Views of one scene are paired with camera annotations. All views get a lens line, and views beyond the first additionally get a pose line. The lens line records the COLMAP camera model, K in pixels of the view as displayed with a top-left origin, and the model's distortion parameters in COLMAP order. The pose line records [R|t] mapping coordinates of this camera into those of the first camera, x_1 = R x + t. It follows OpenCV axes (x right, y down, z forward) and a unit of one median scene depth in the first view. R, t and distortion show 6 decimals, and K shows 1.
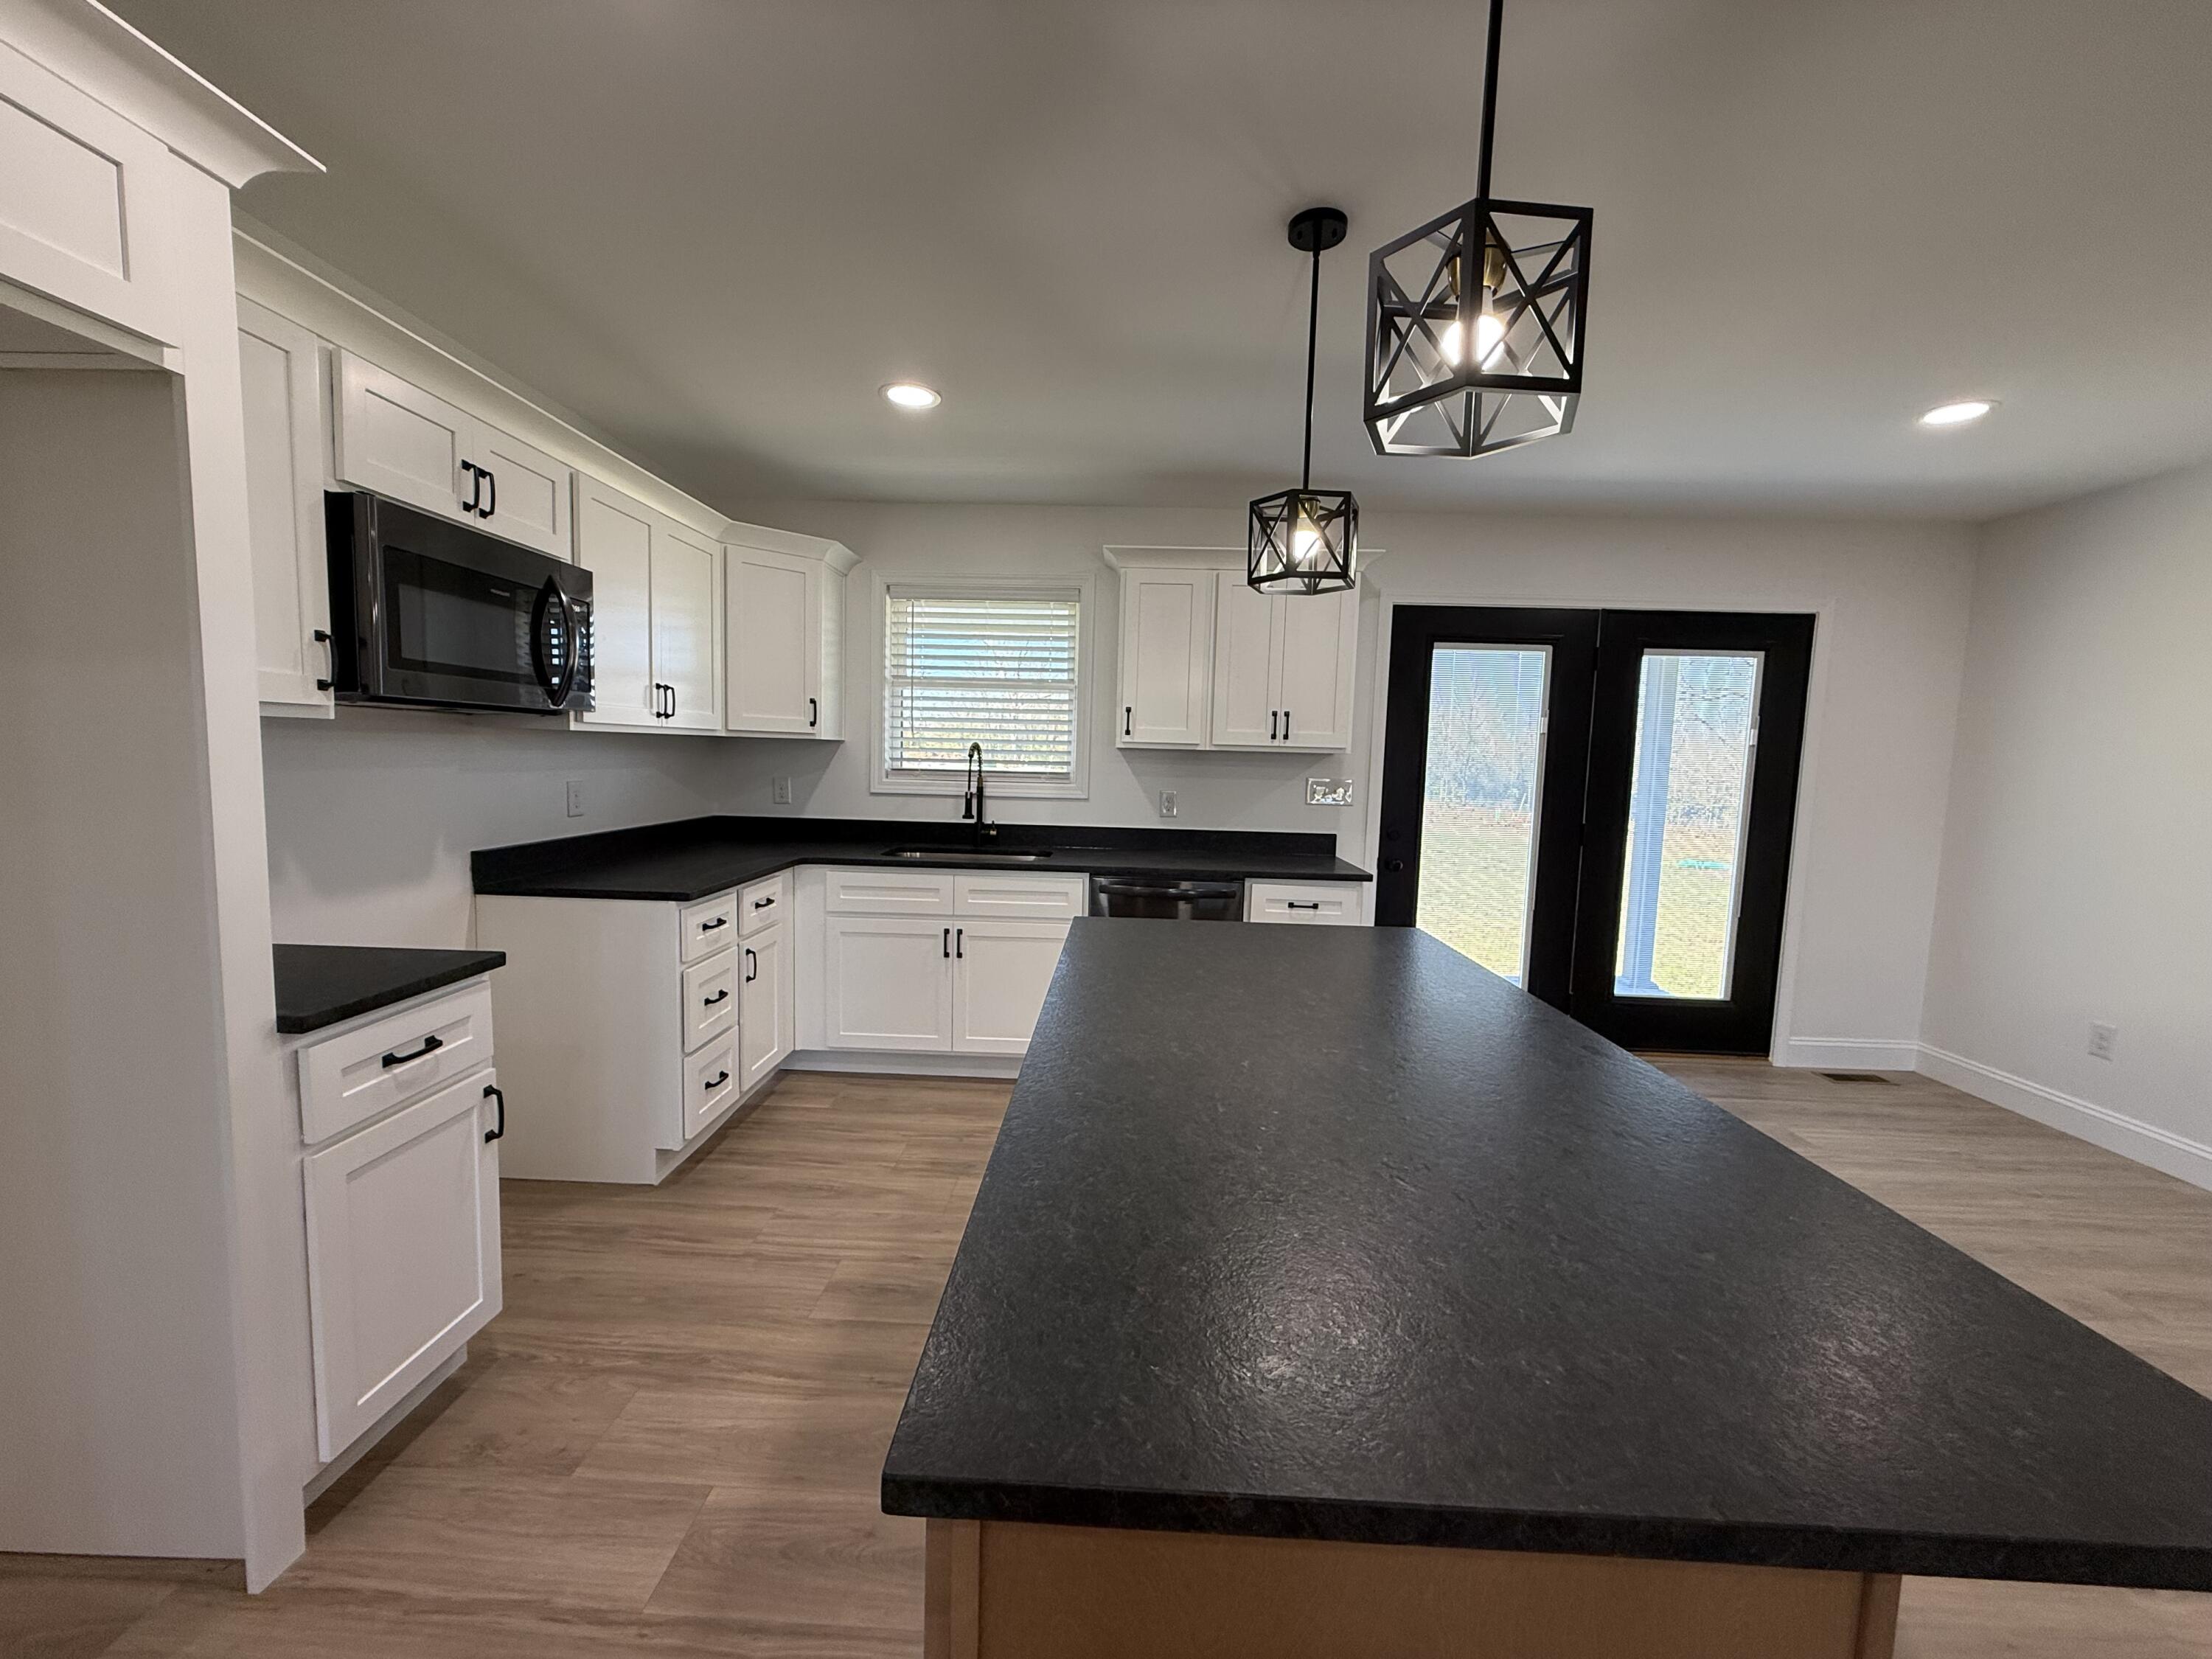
lens RADIAL K [[877.8, 0, 1098.8], [0, 877.8, 833.8], [0, 0, 1]] dist [0.000572, 0.000031]
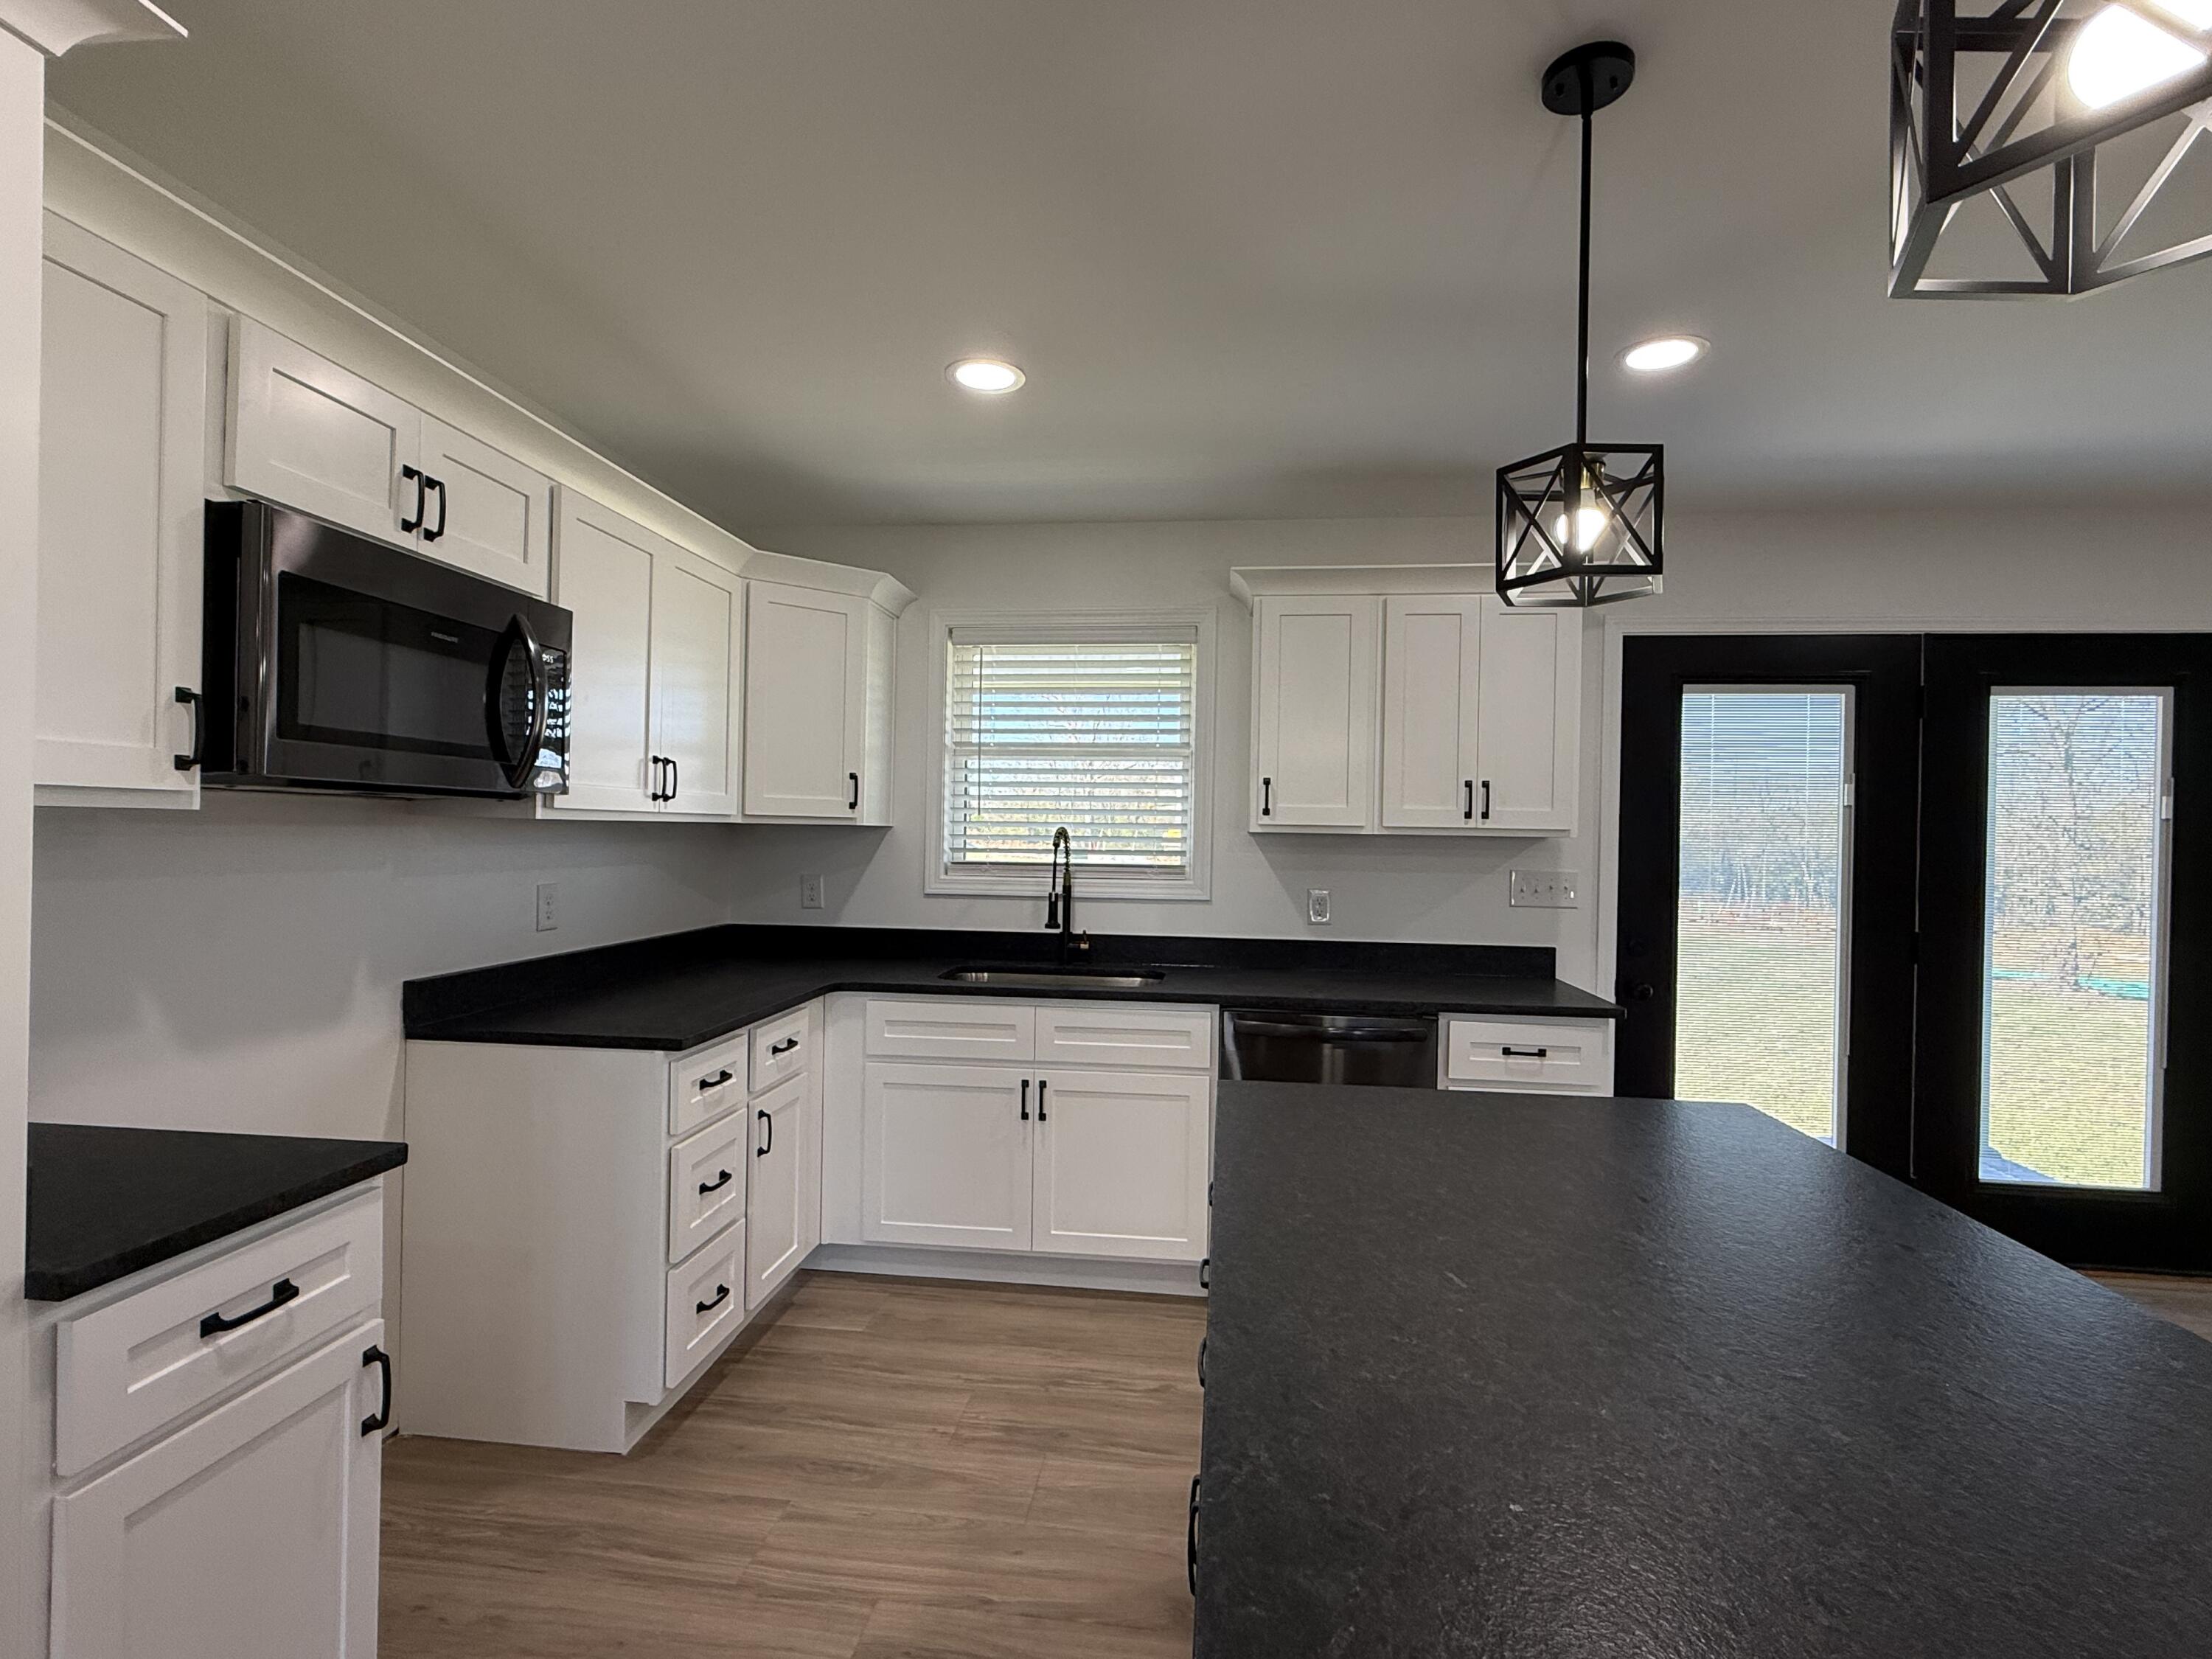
lens RADIAL K [[1059.2, 0, 1101.1], [0, 1059.2, 836.6], [0, 0, 1]] dist [0.001259, 0.000345]
pose [[0.996431, -0.009941, -0.083826, -0.035046], [0.002359, 0.995932, -0.090072, -0.015637], [0.084380, 0.089553, 0.992401, 0.110950]]
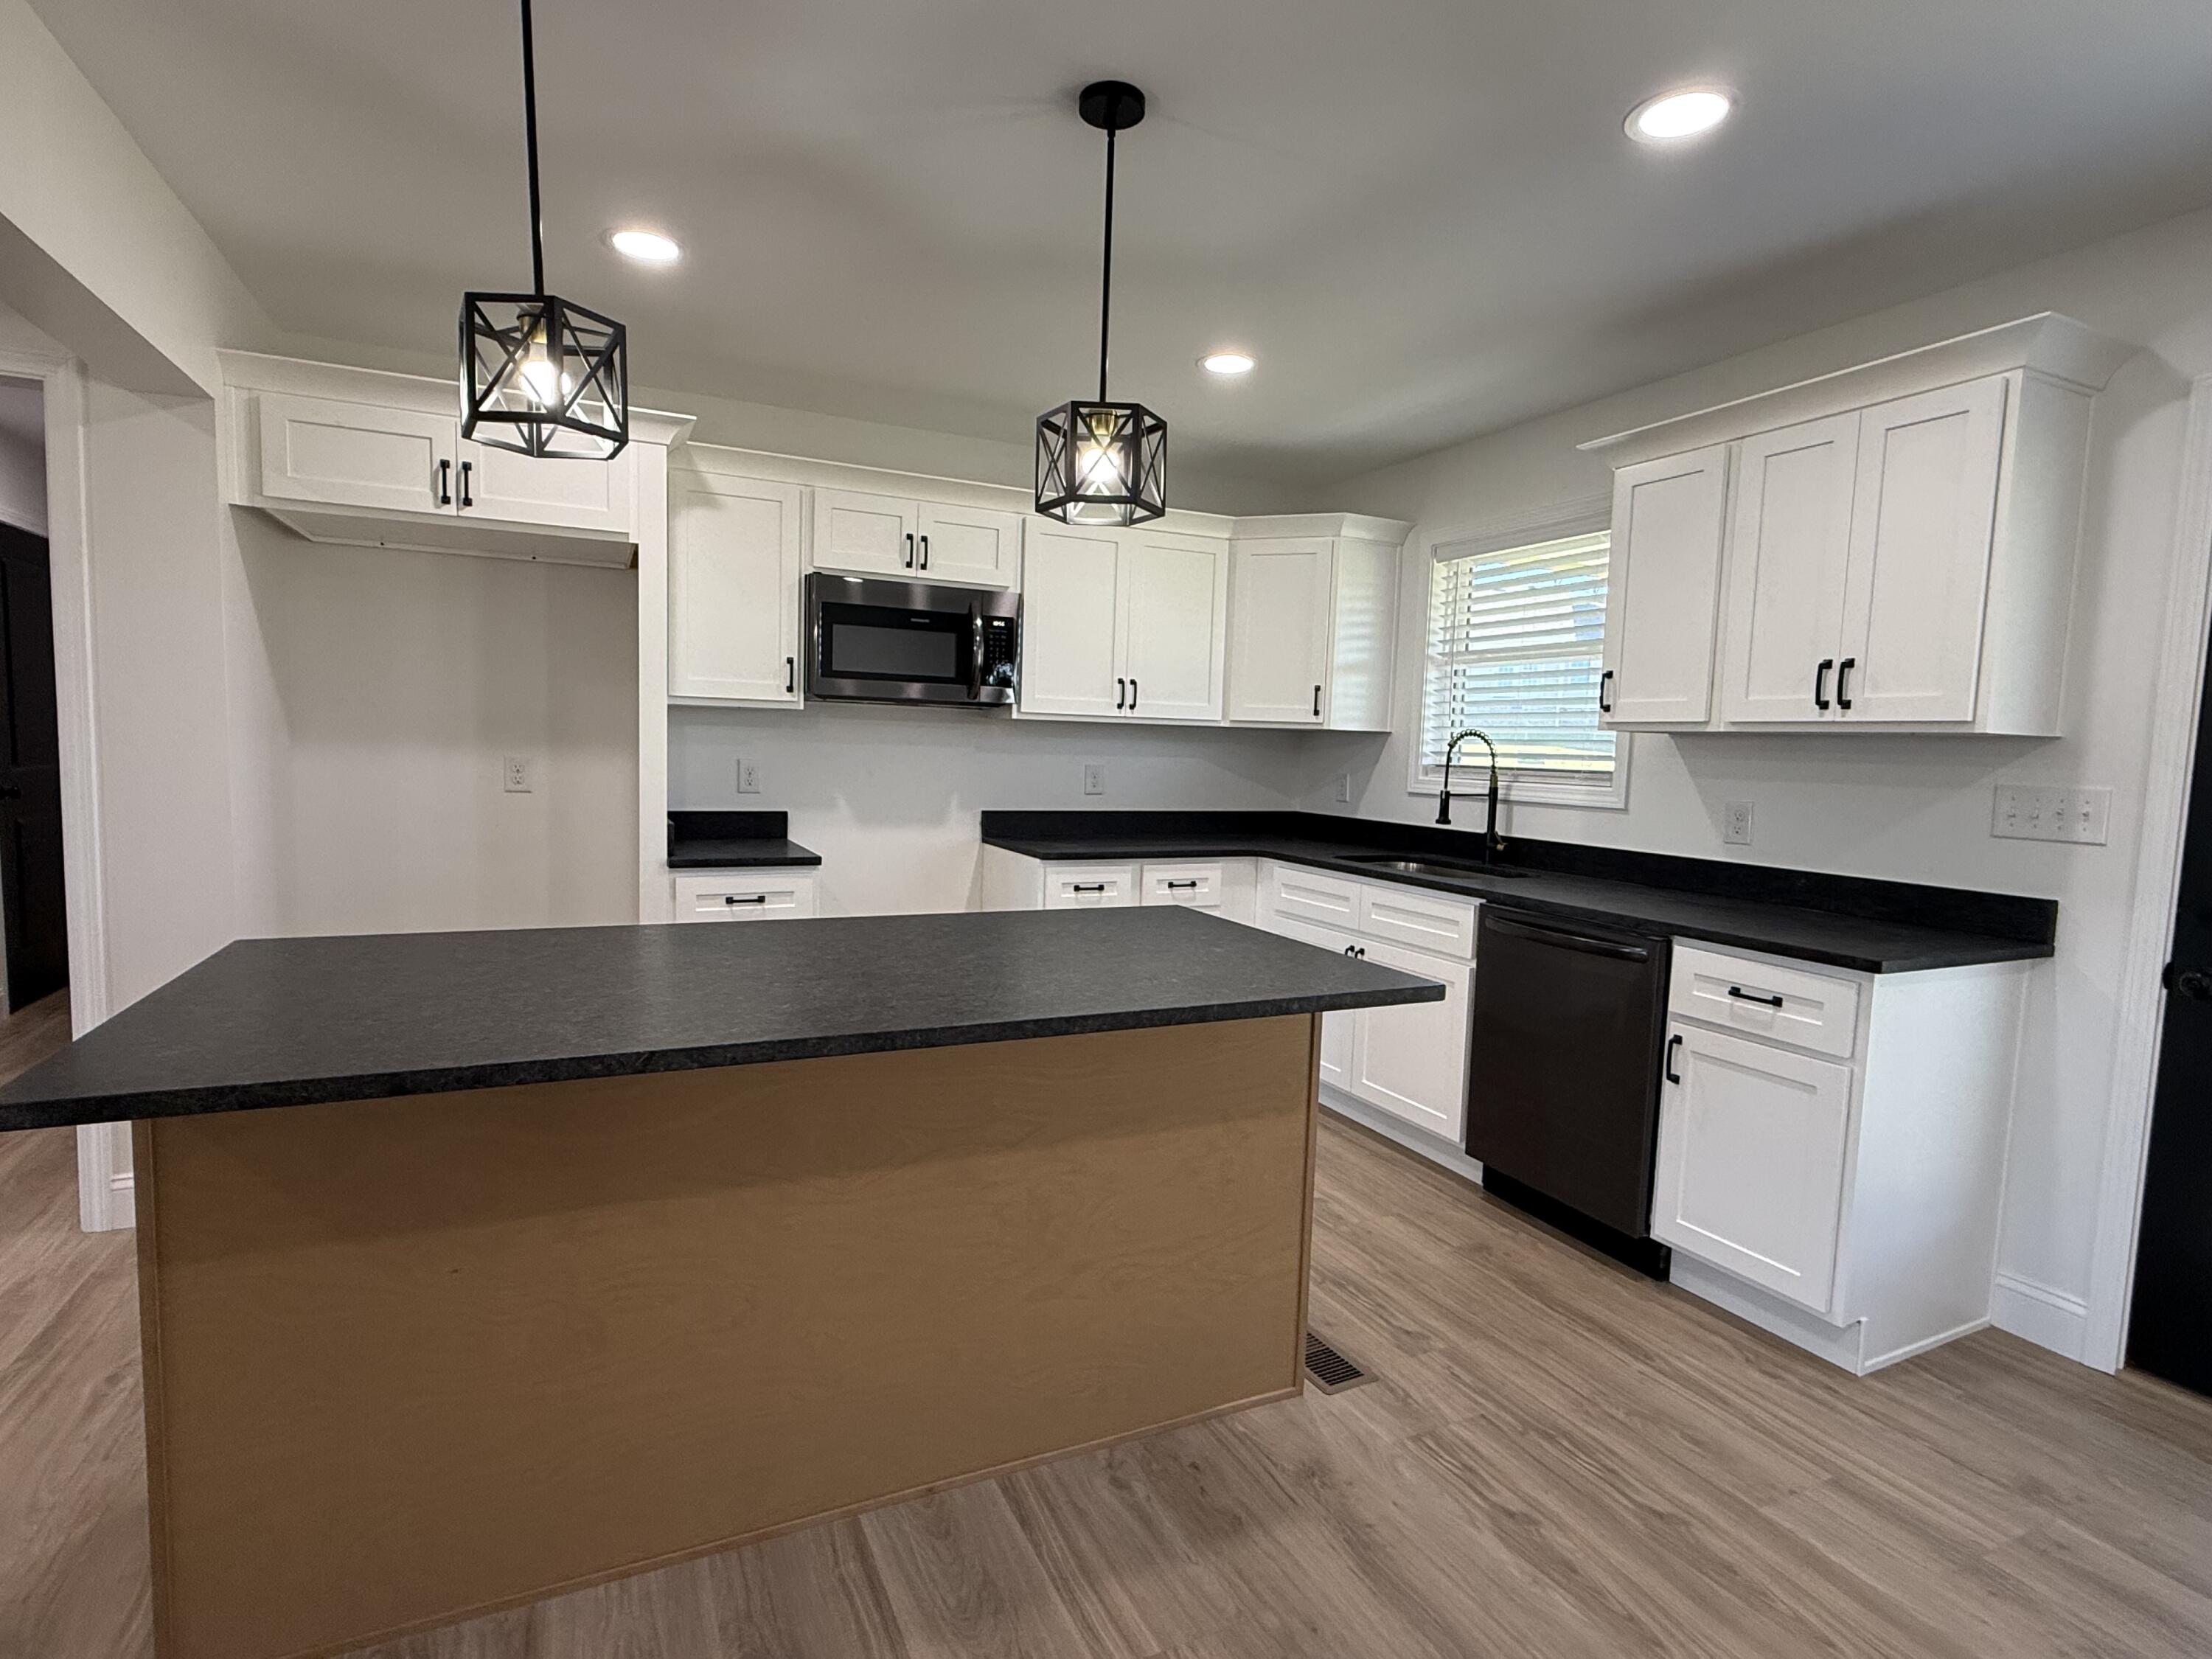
lens RADIAL K [[1105.1, 0, 1099.9], [0, 1105.1, 837.0], [0, 0, 1]] dist [0.000073, -0.000469]
pose [[0.459649, 0.063007, -0.885863, 0.689752], [-0.100682, 0.994746, 0.018510, 0.008679], [0.882375, 0.080682, 0.463578, 0.293836]]
